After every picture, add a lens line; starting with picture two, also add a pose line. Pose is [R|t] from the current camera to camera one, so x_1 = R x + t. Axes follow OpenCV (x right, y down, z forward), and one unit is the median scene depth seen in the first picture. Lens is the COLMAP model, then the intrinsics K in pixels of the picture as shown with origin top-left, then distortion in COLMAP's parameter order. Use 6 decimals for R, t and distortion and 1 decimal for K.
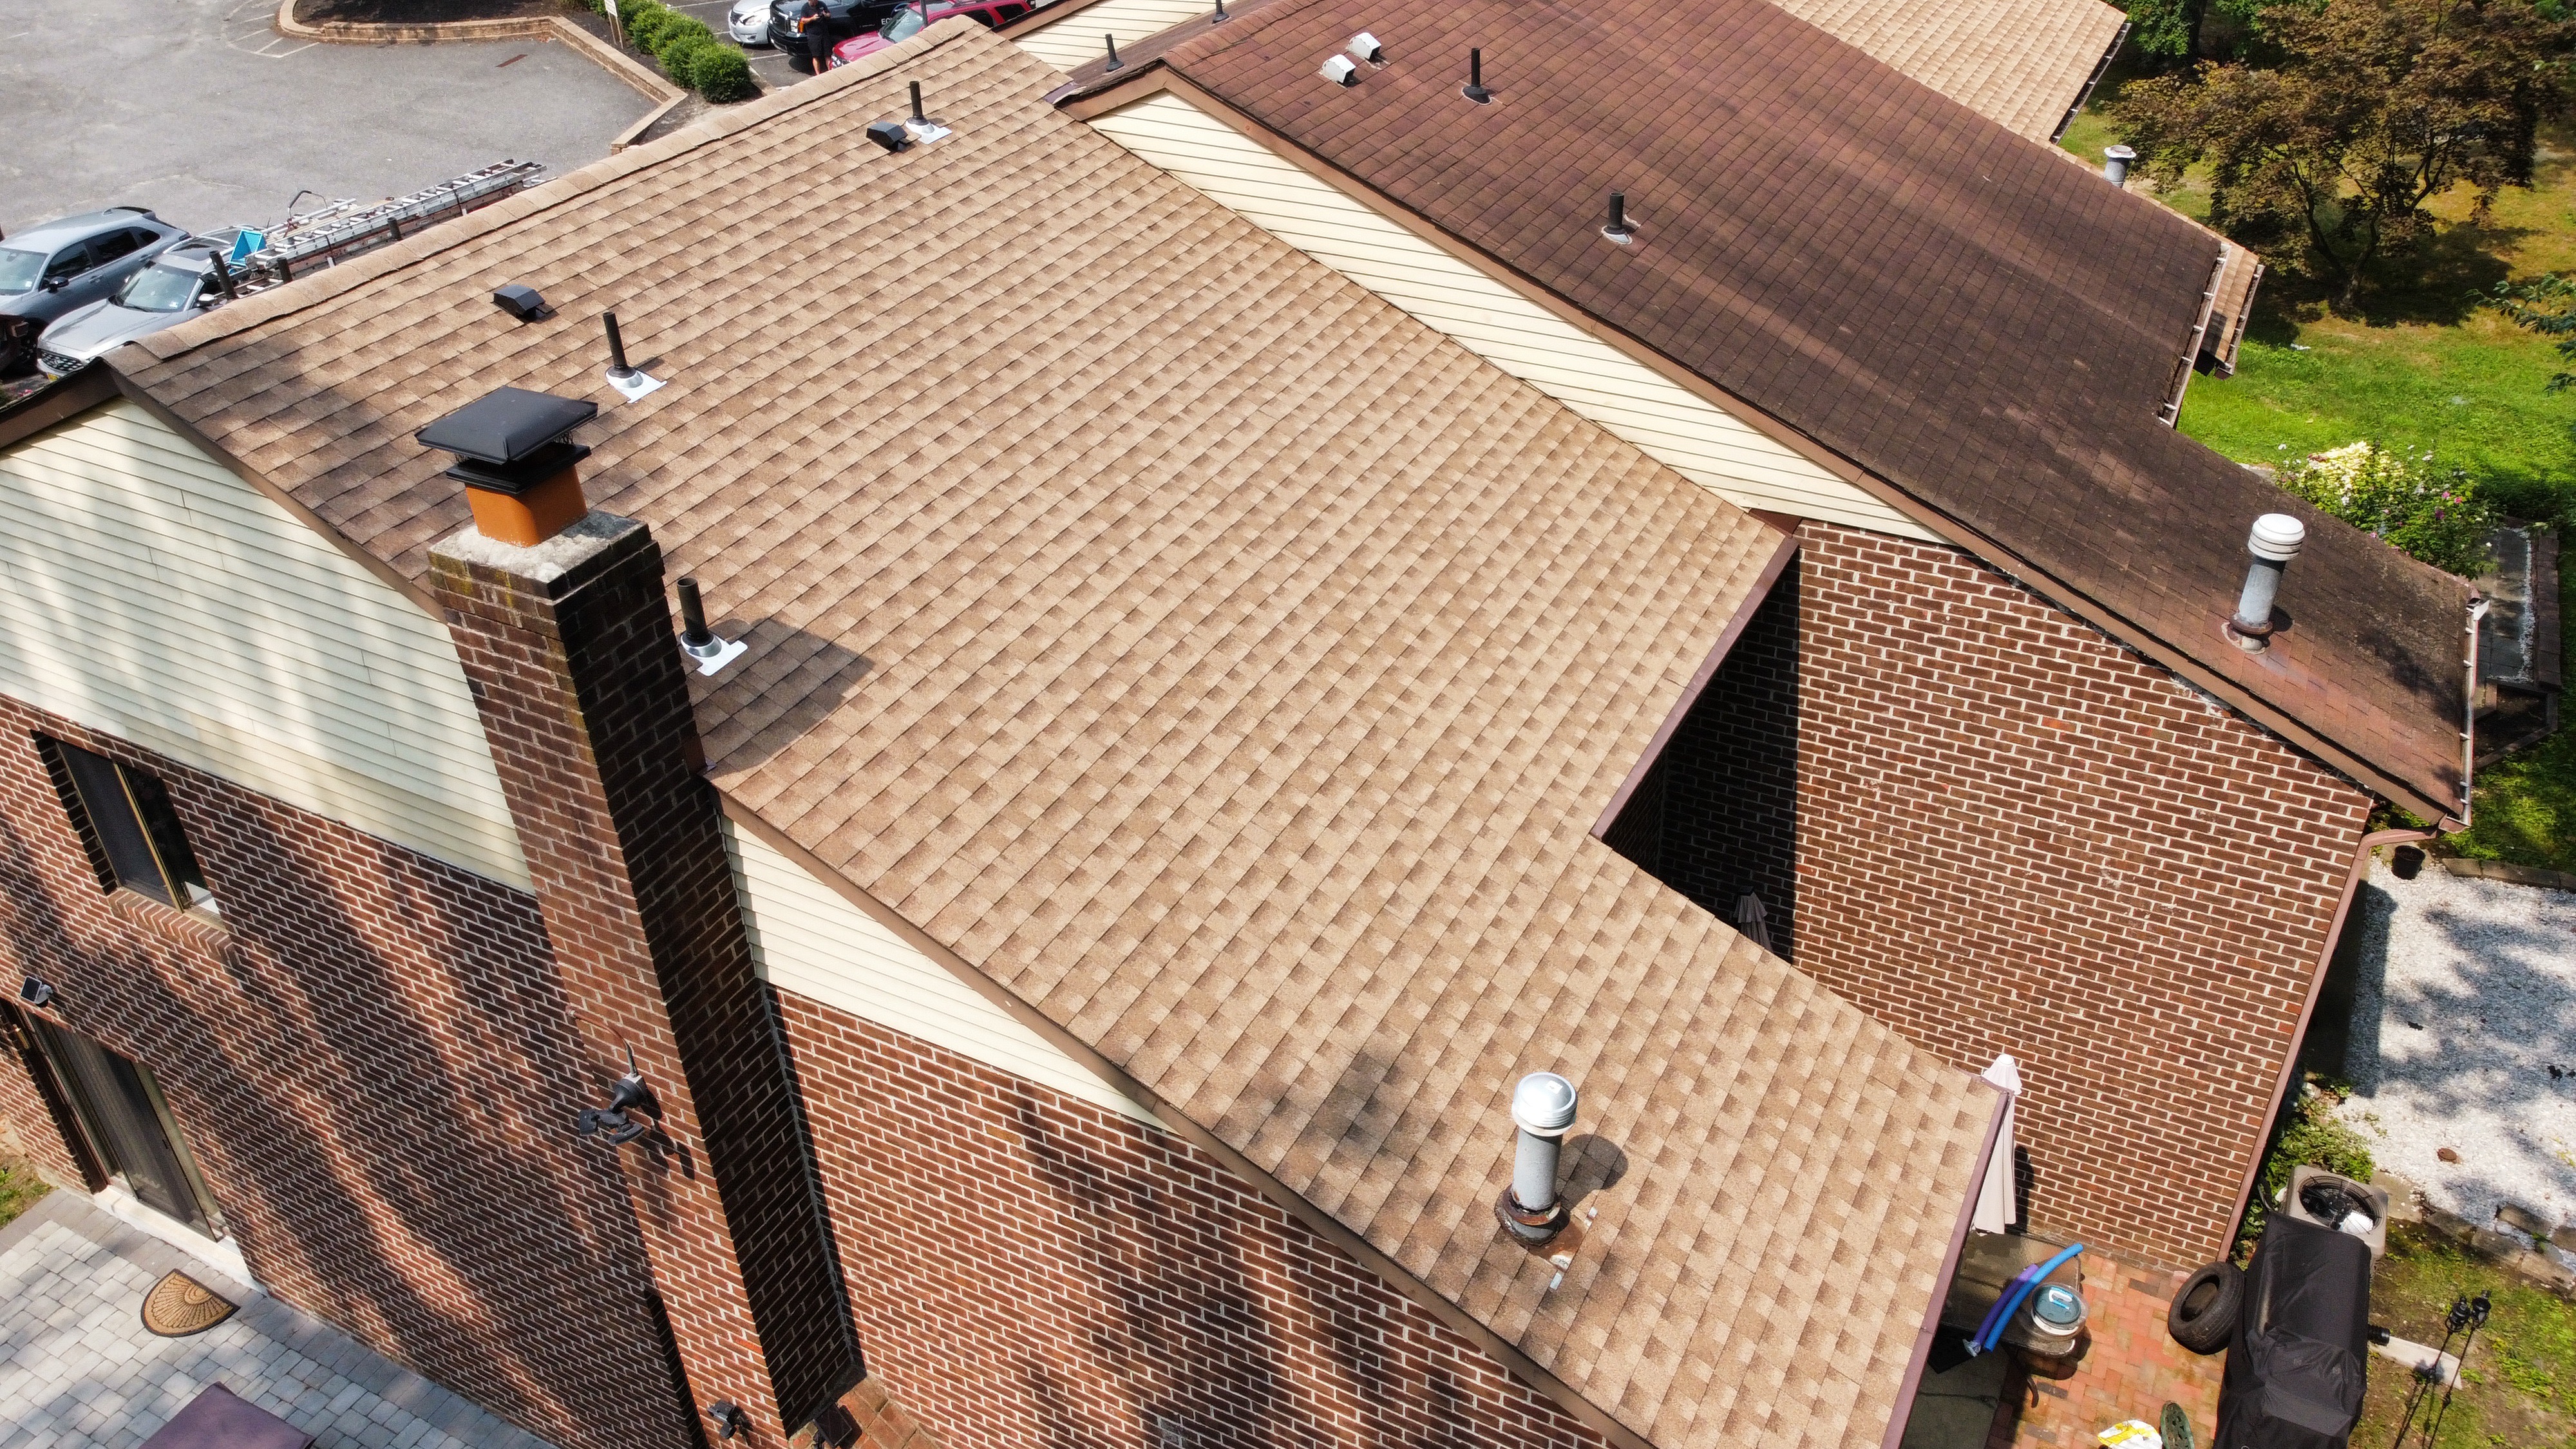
lens RADIAL K [[1955.6, 0, 1291.8], [0, 1955.6, 721.7], [0, 0, 1]] dist [0.009104, -0.001702]
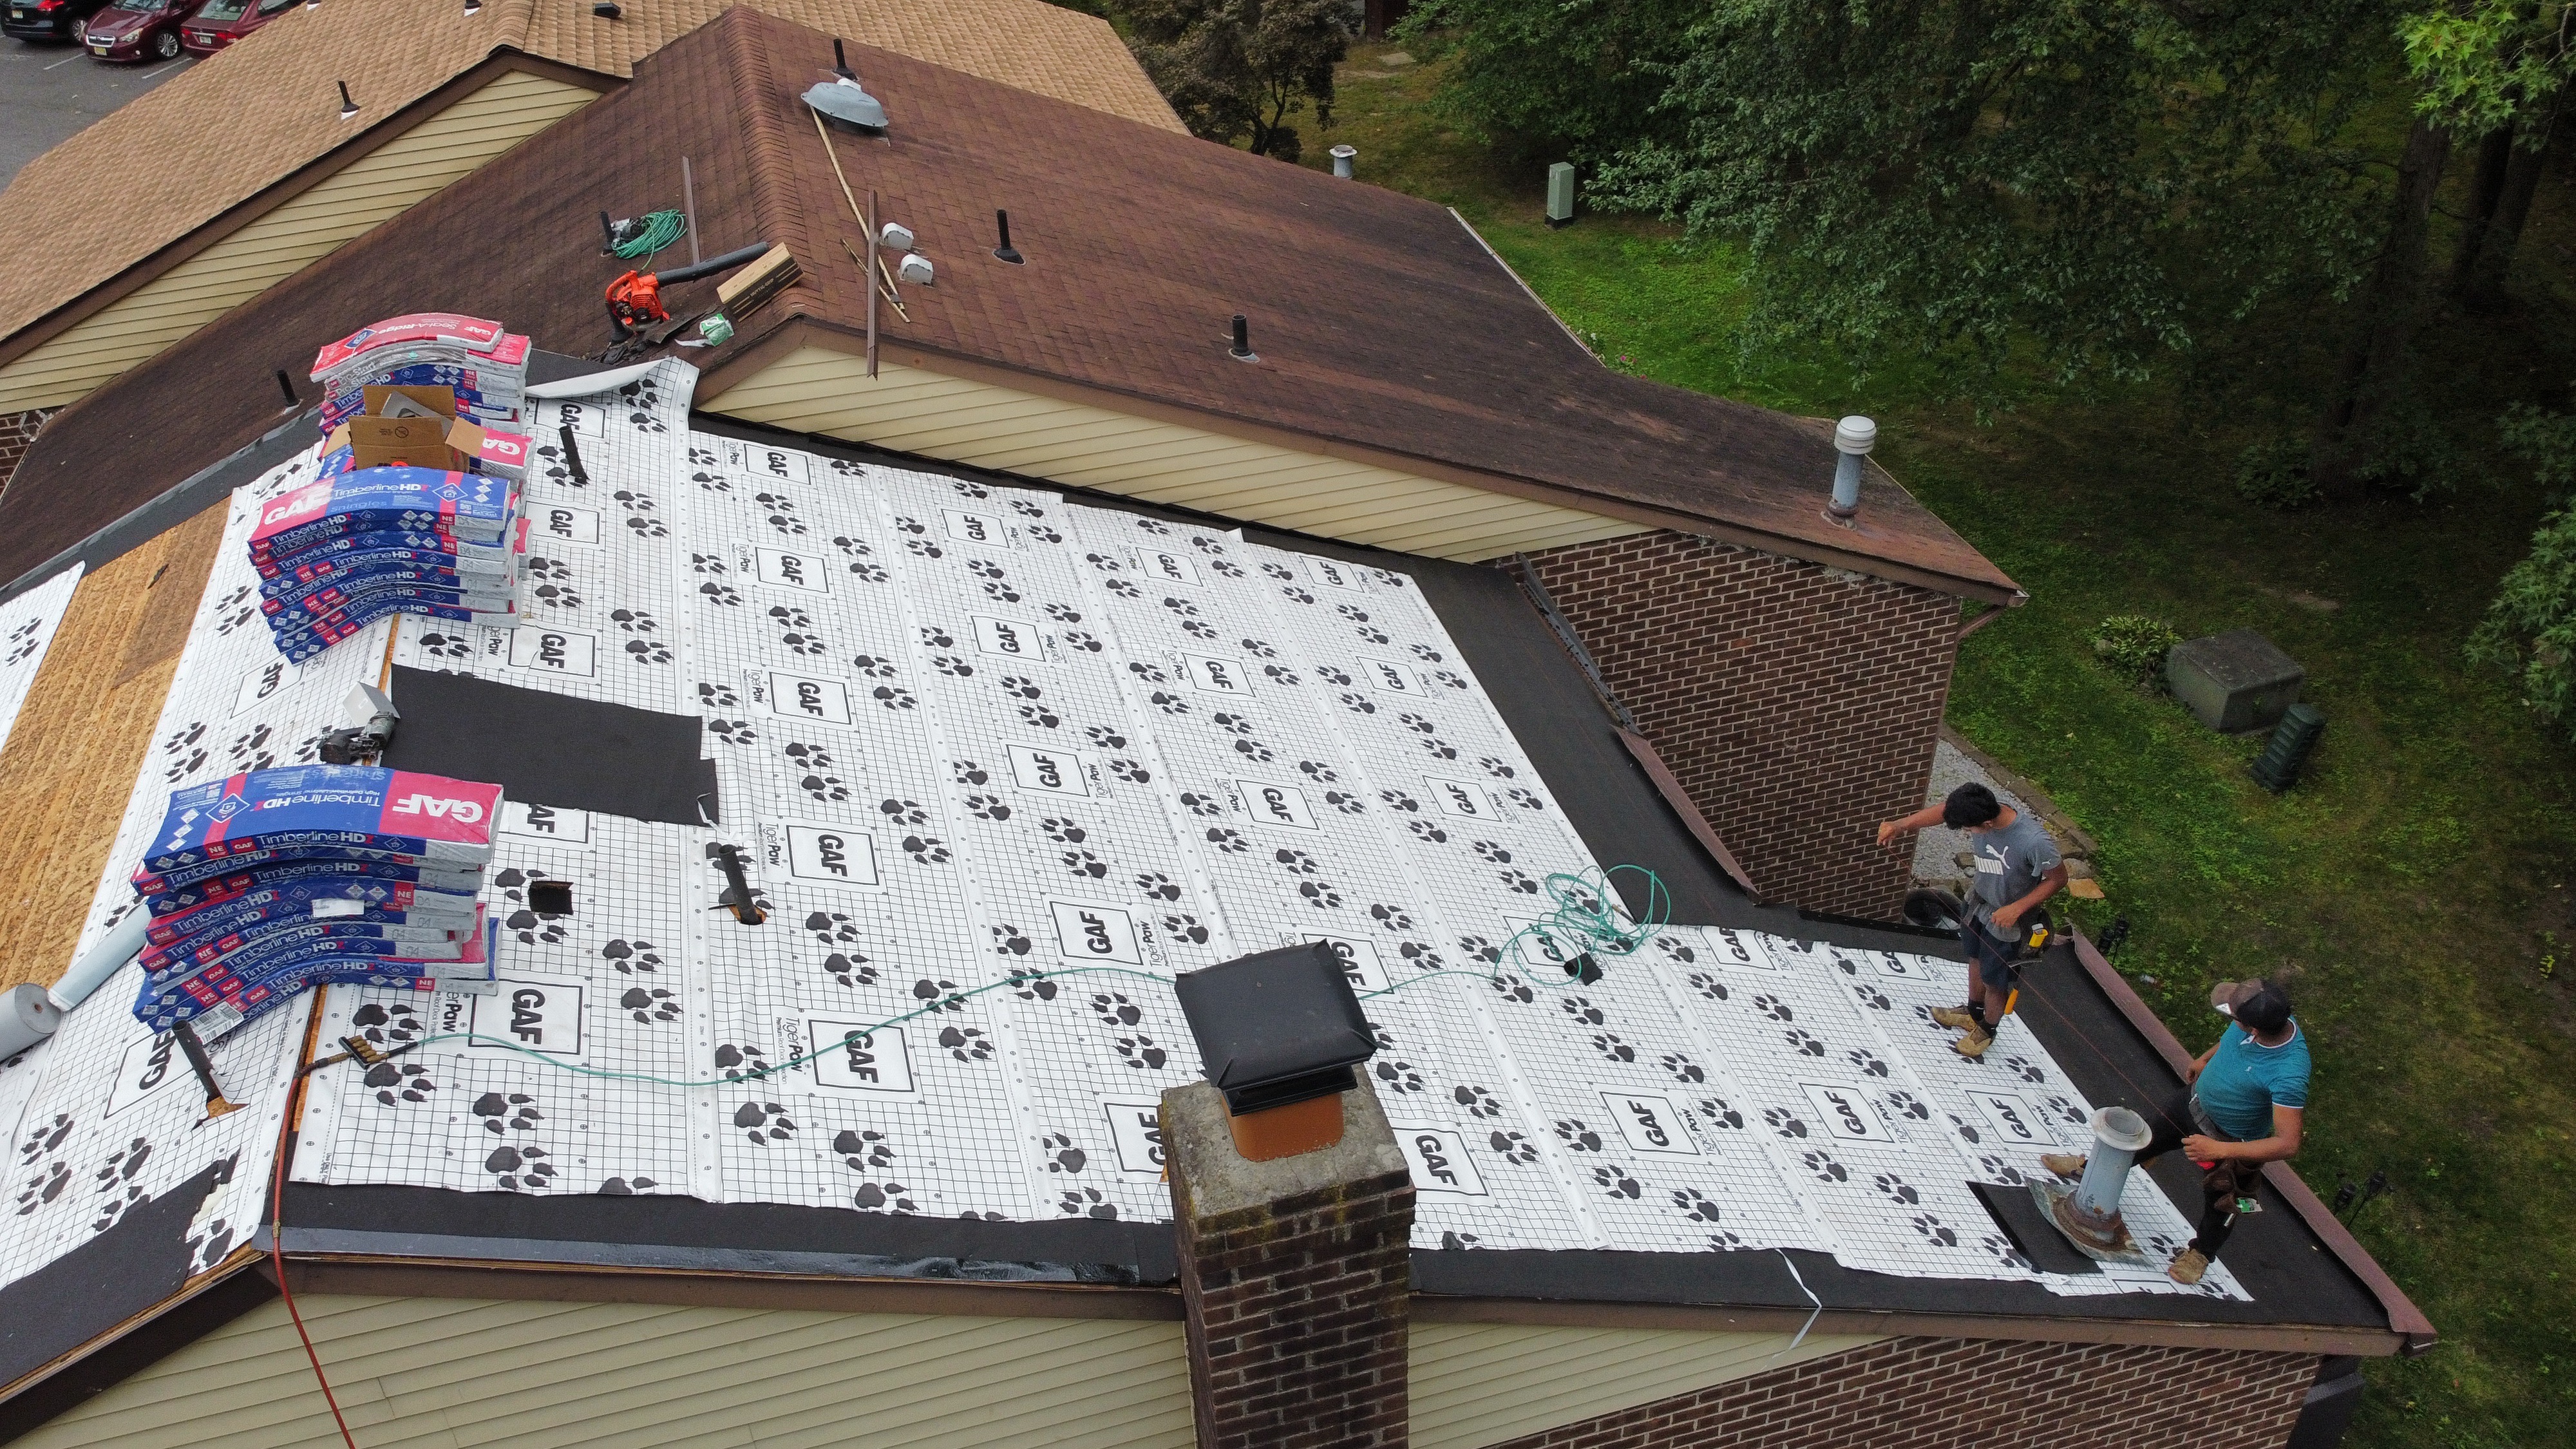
lens RADIAL K [[1955.6, 0, 1286.0], [0, 1955.6, 729.1], [0, 0, 1]] dist [0.009104, -0.001702]
pose [[0.729922, -0.396279, 0.556935, -0.474907], [0.388387, 0.910931, 0.139138, -0.219510], [-0.562467, 0.114746, 0.818819, 0.209681]]
